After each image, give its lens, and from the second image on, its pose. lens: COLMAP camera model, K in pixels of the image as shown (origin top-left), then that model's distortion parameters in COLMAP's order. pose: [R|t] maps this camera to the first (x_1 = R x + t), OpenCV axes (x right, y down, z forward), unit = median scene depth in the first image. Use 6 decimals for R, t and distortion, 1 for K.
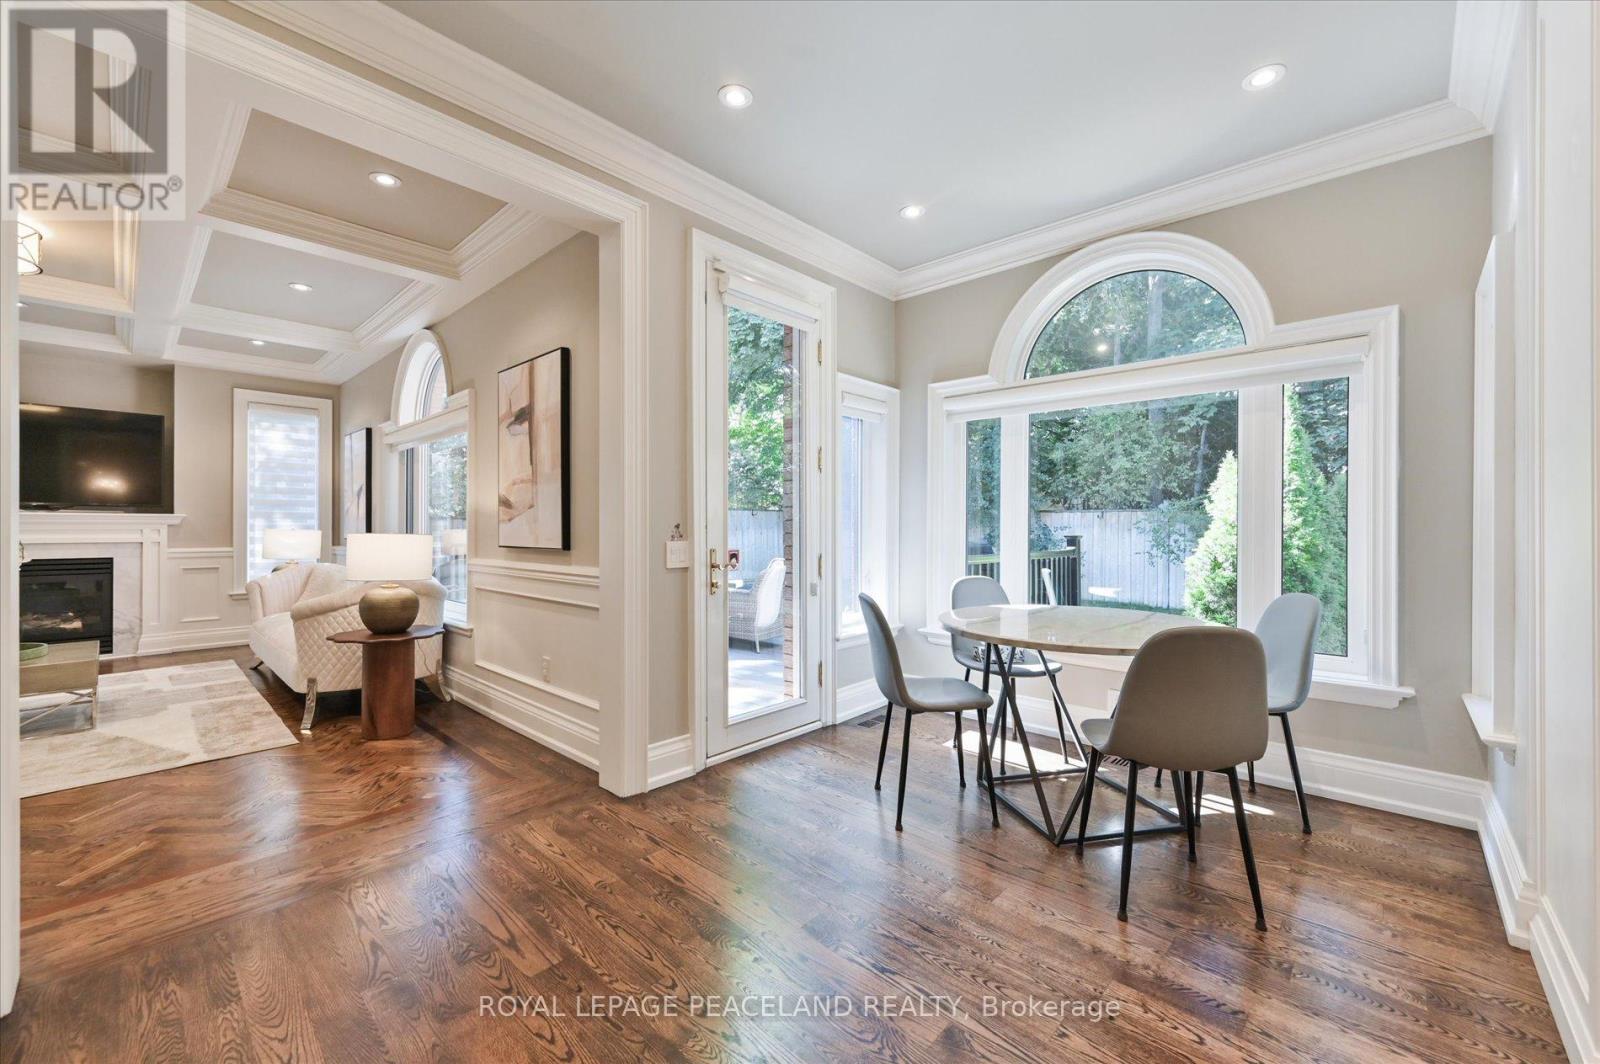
lens RADIAL K [[632.8, 0, 797.7], [0, 632.8, 528.4], [0, 0, 1]] dist [-0.000477, -0.000320]
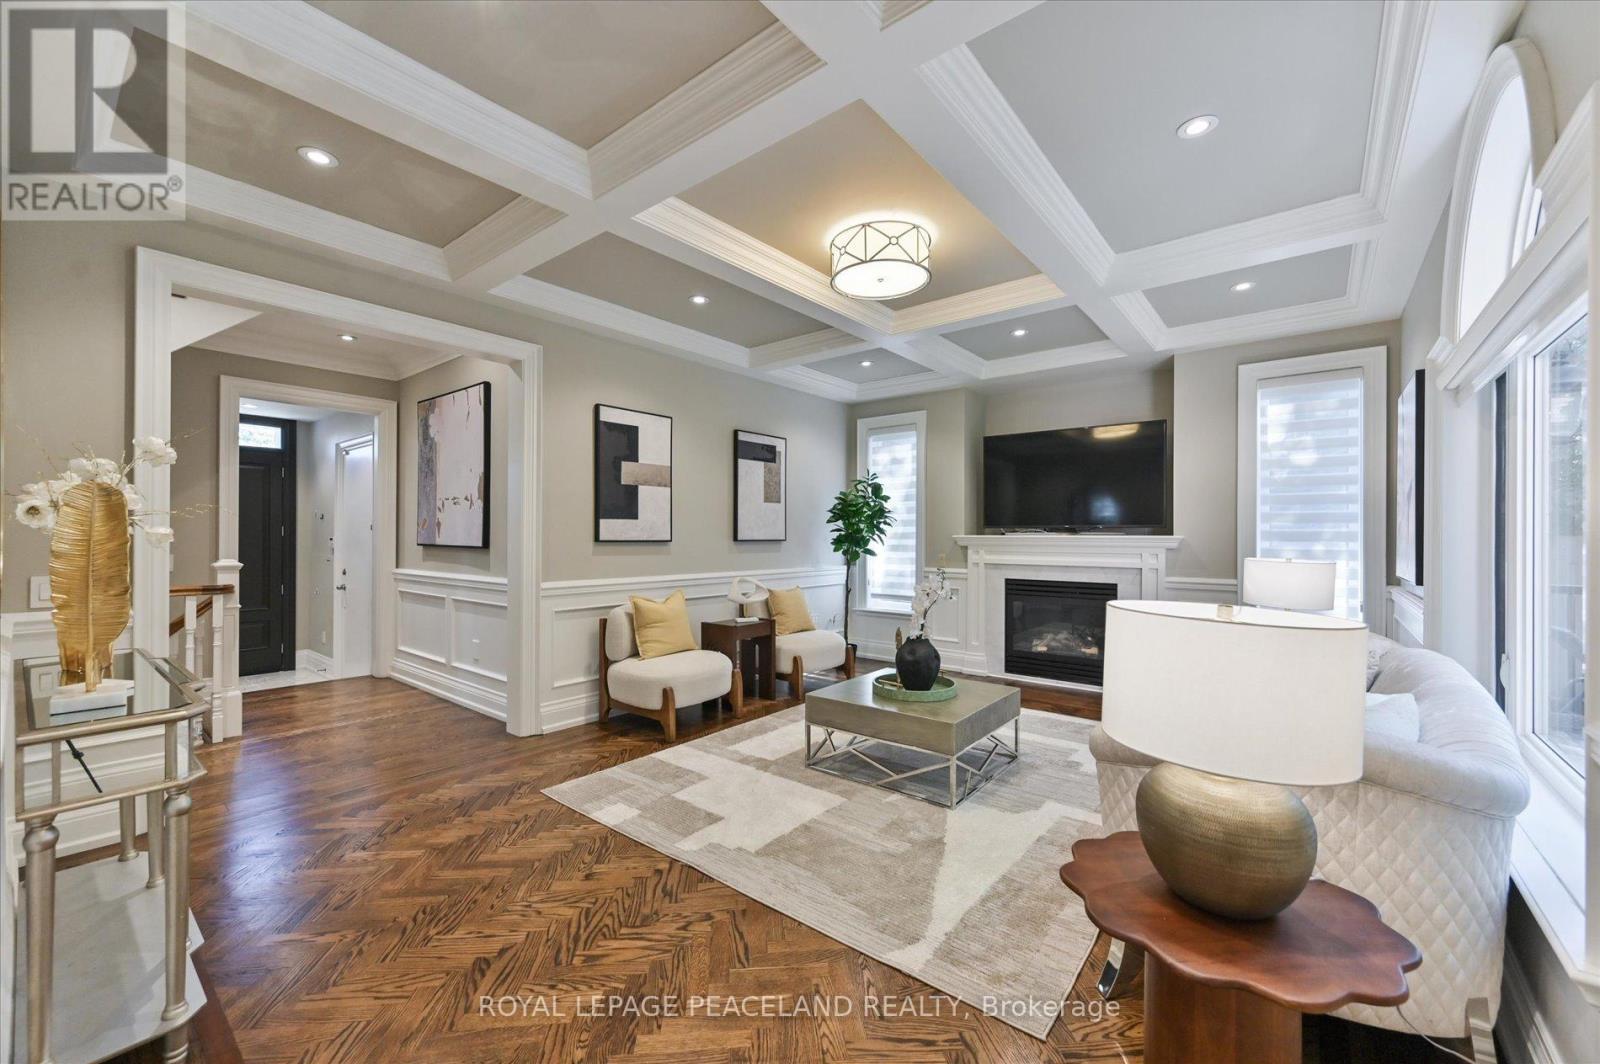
lens RADIAL K [[632.8, 0, 797.7], [0, 632.8, 528.4], [0, 0, 1]] dist [-0.000477, -0.000320]
pose [[0.066739, -0.013186, -0.997683, -0.356422], [-0.009282, 0.999861, -0.013836, -0.028857], [0.997727, 0.010184, 0.066607, 0.834188]]
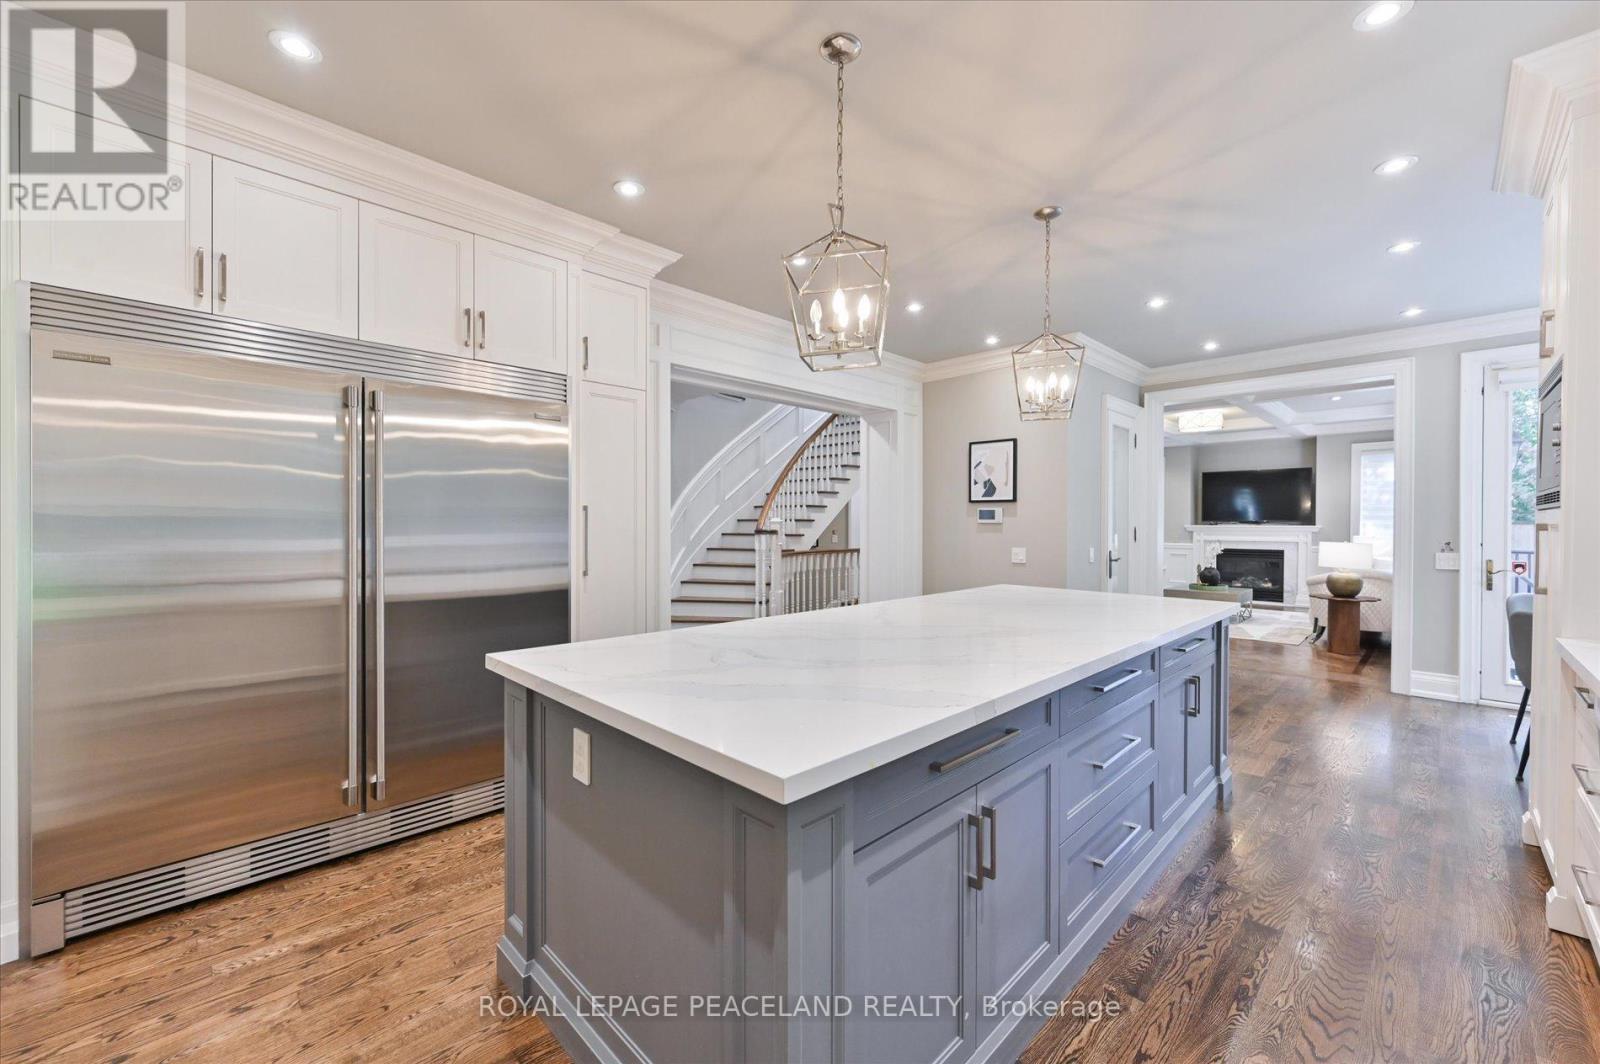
lens RADIAL K [[627.9, 0, 795.4], [0, 627.9, 527.2], [0, 0, 1]] dist [-0.001018, -0.000157]
pose [[-0.053924, 0.006396, -0.998525, 1.364946], [-0.002945, 0.999974, 0.006564, -0.046723], [0.998541, 0.003294, -0.053903, -0.521375]]
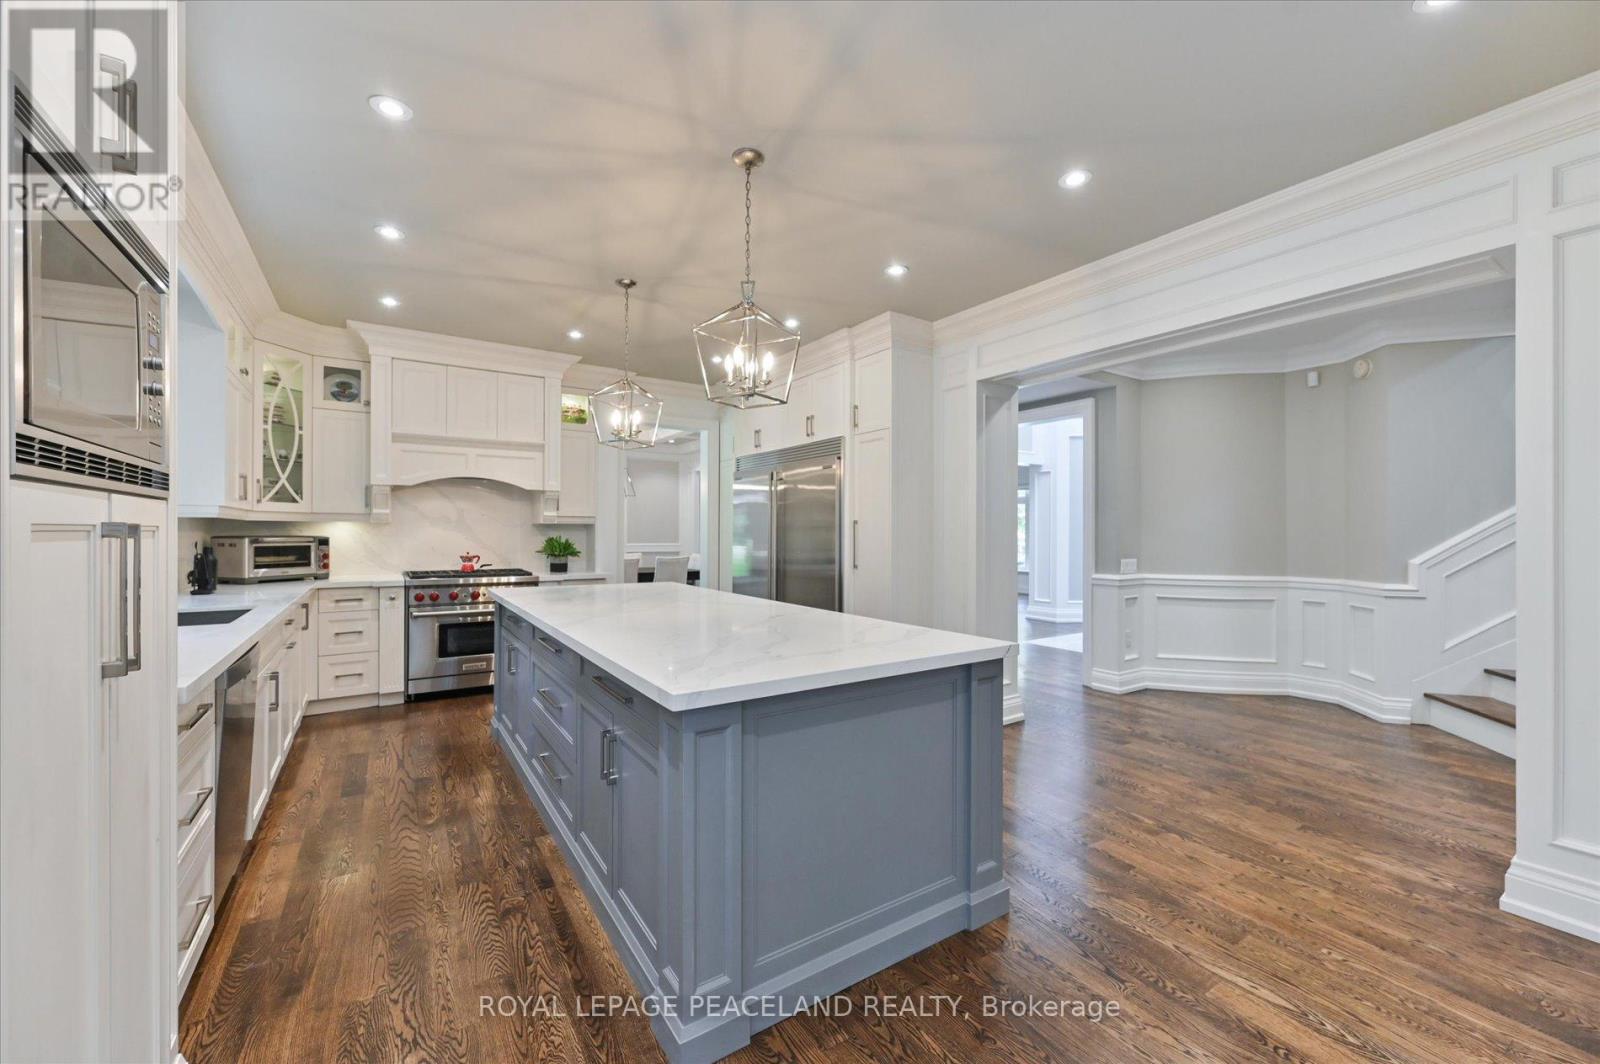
lens RADIAL K [[632.8, 0, 797.7], [0, 632.8, 528.4], [0, 0, 1]] dist [-0.000477, -0.000320]
pose [[-0.969656, -0.003719, 0.244445, 0.158163], [-0.005013, 0.999977, -0.004674, -0.047588], [-0.244422, -0.005757, -0.969652, 0.544353]]
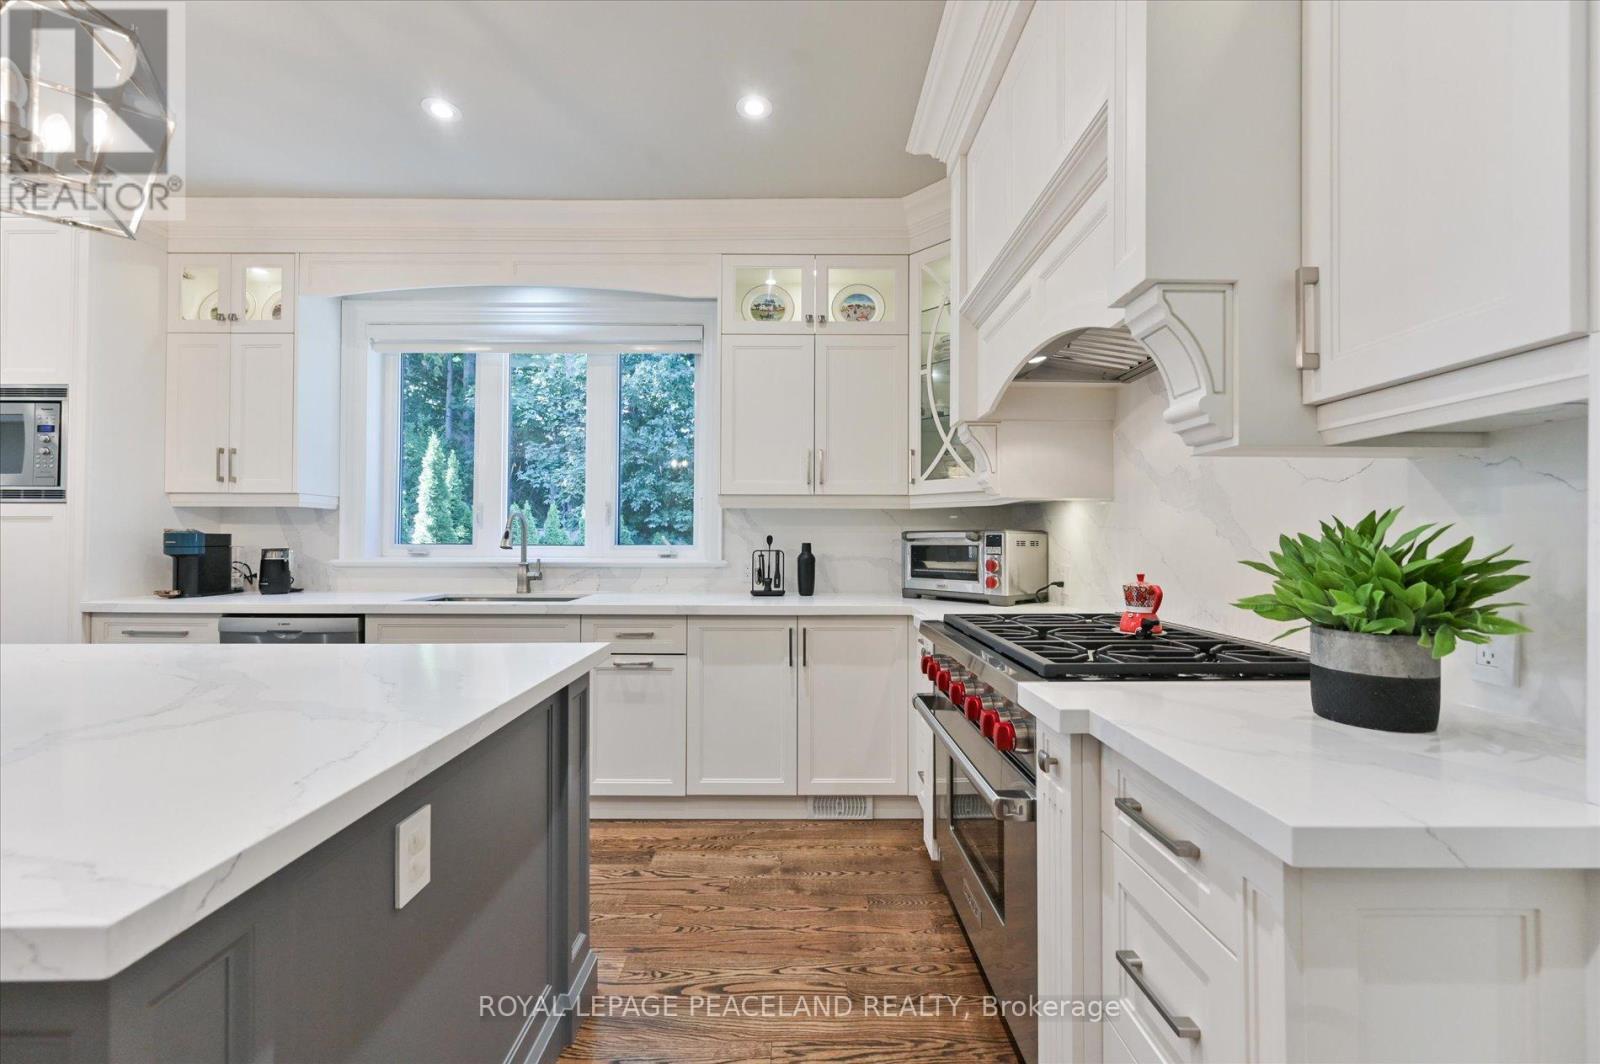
lens RADIAL K [[631.6, 0, 794.1], [0, 631.6, 534.4], [0, 0, 1]] dist [0.001257, -0.000036]
pose [[0.738005, 0.008027, 0.674748, 0.828262], [-0.002139, 0.999952, -0.009557, -0.016919], [-0.674792, 0.005610, 0.737987, -1.054509]]
